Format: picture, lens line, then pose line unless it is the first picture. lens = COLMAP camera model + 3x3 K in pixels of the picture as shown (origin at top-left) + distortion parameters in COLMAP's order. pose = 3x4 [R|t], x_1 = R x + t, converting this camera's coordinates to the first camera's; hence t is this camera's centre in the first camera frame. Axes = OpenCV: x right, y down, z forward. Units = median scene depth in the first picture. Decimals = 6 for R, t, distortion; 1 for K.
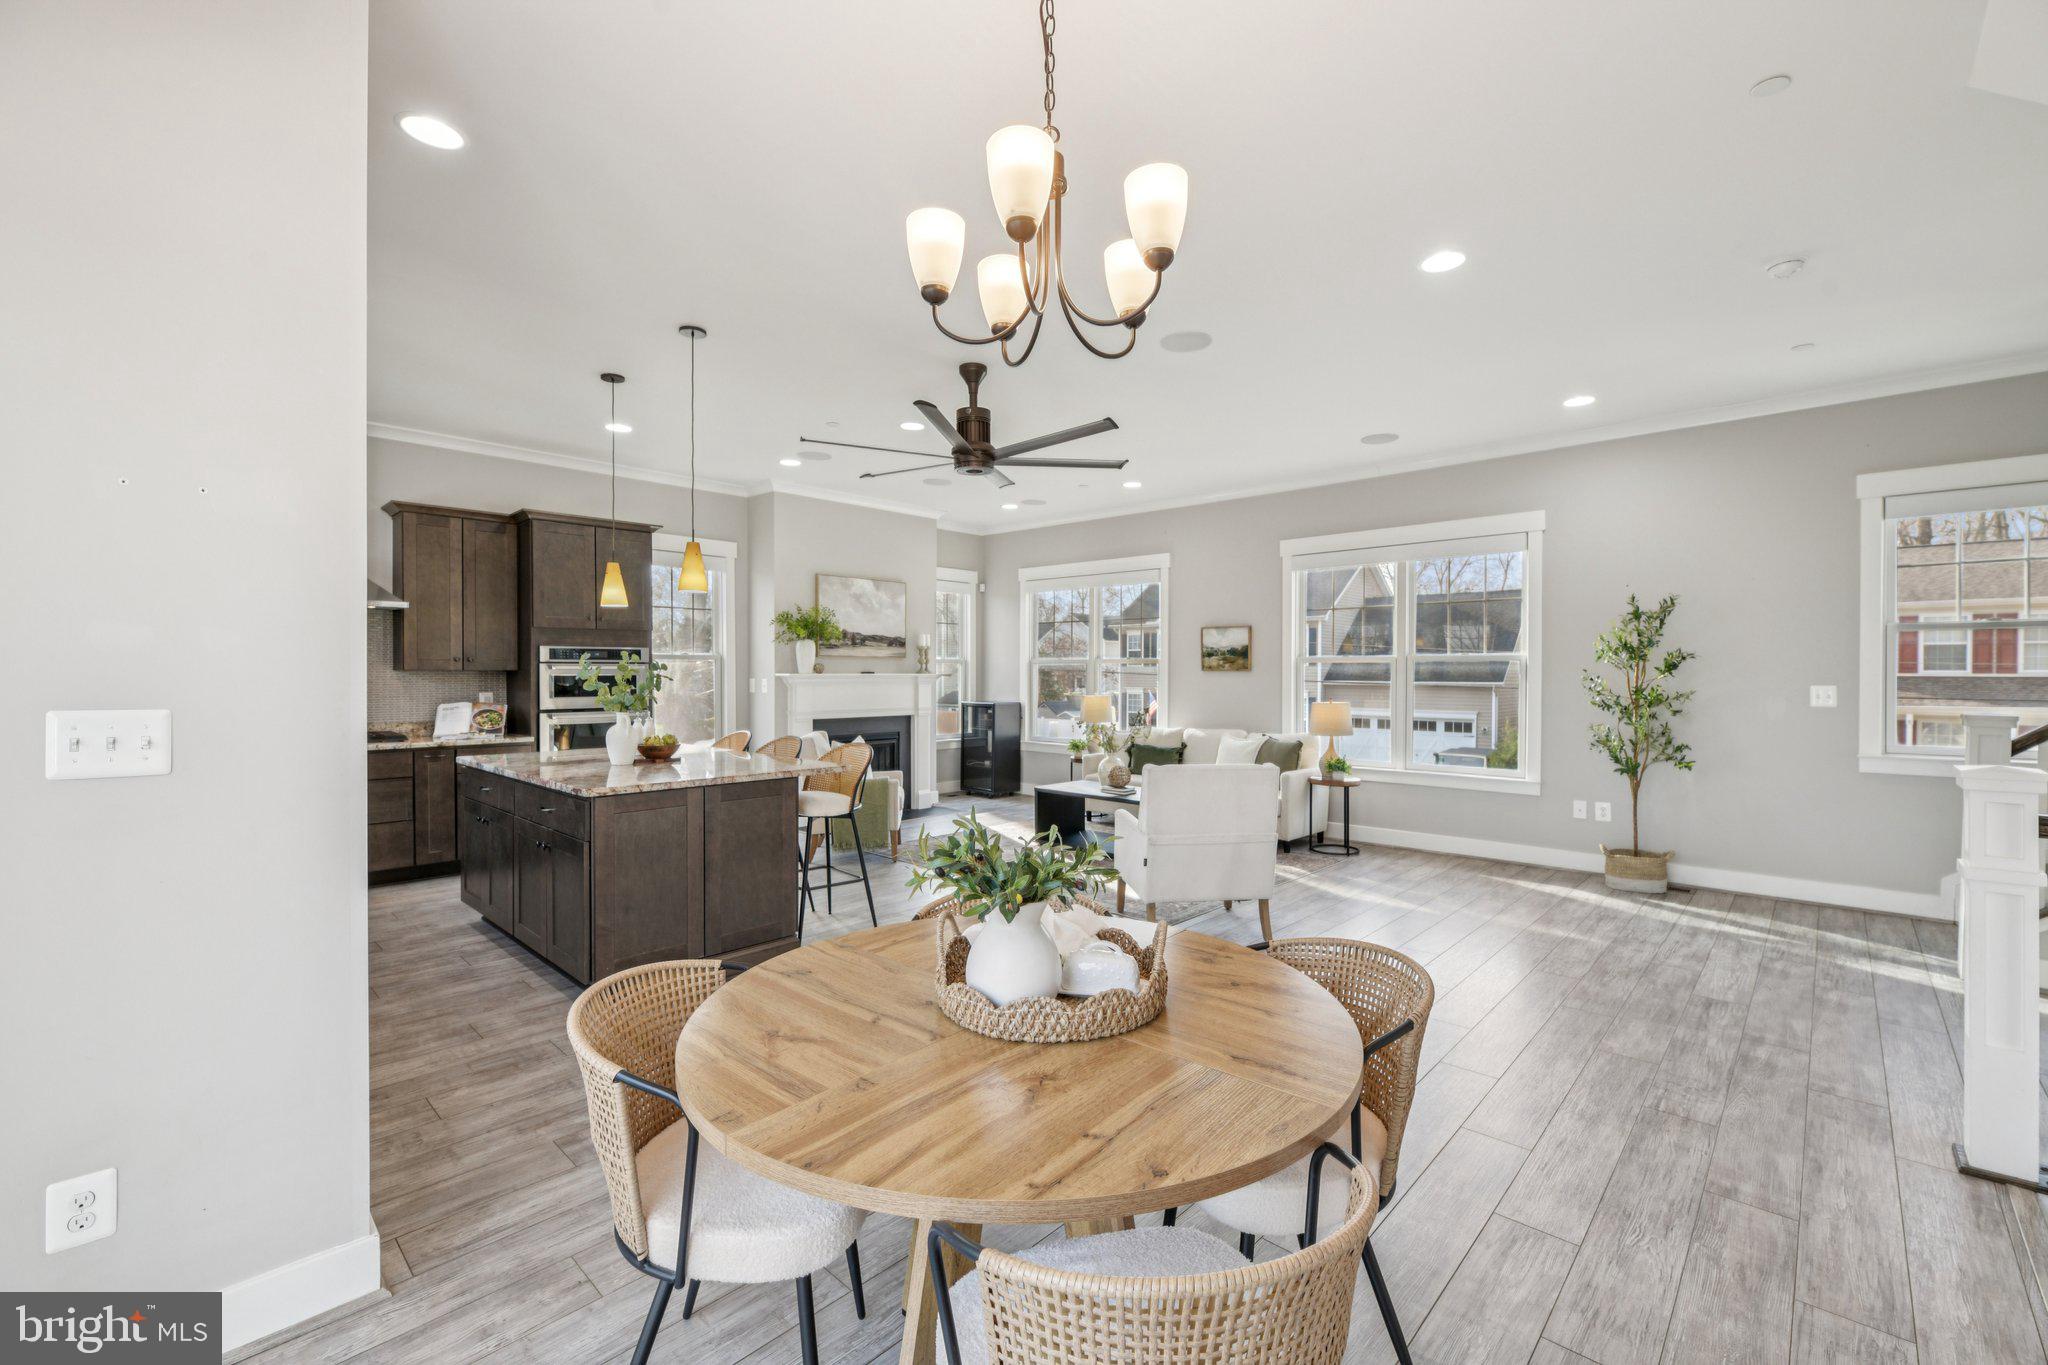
lens RADIAL K [[861.2, 0, 1022.5], [0, 861.2, 679.9], [0, 0, 1]] dist [-0.000360, 0.000004]
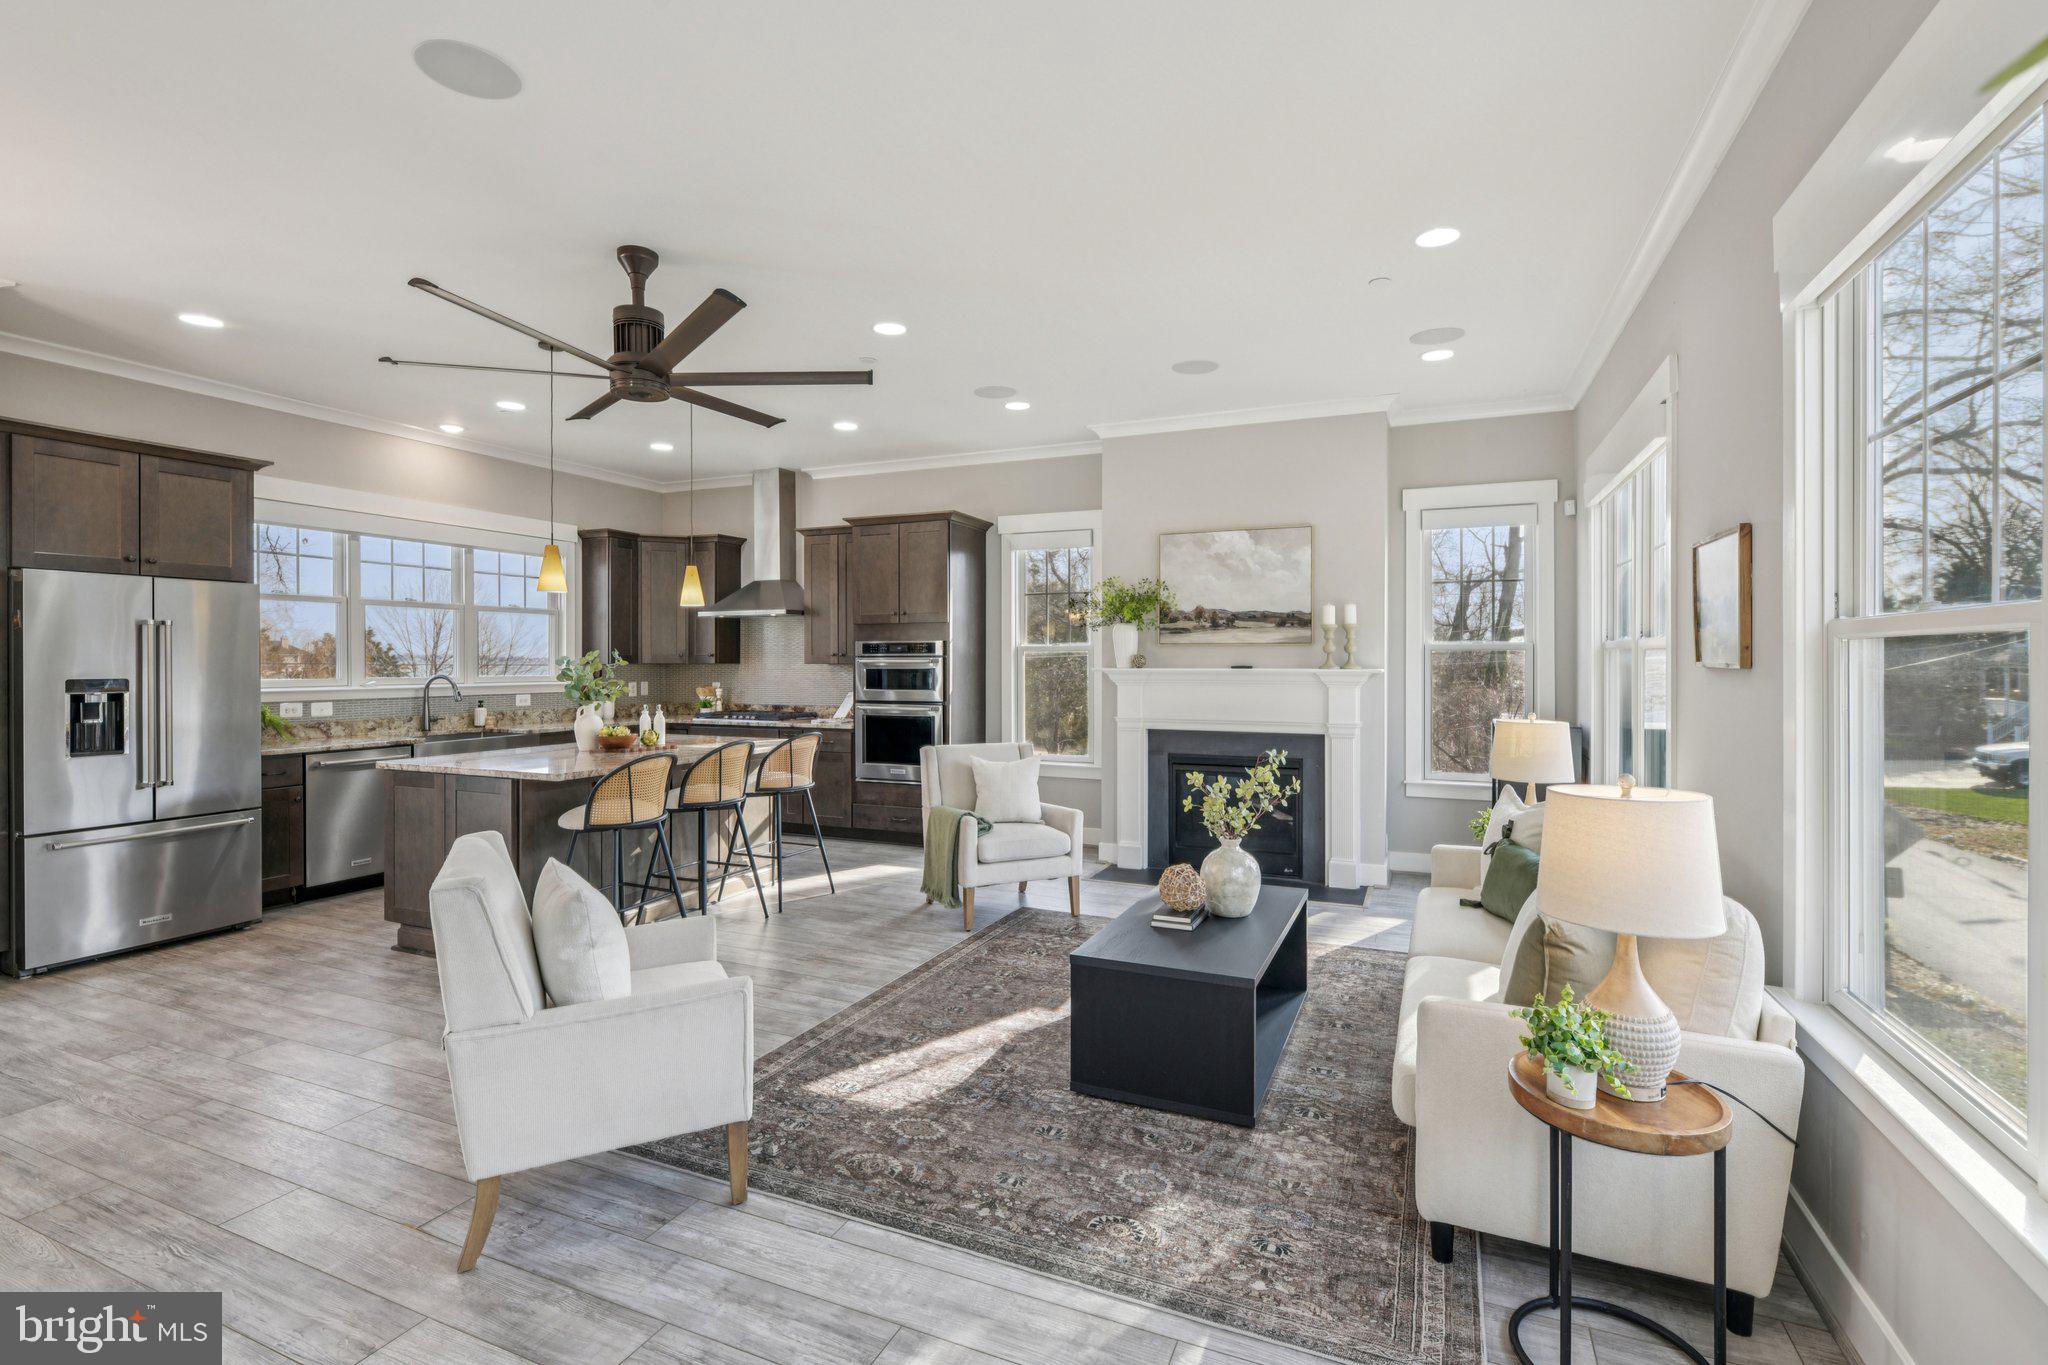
lens RADIAL K [[946.9, 0, 1022.1], [0, 946.9, 668.7], [0, 0, 1]] dist [0.000085, 0.000002]
pose [[0.343730, 0.004484, -0.939058, 0.474034], [-0.007757, 0.999968, 0.001936, -0.007189], [0.939037, 0.006619, 0.343754, 0.587888]]
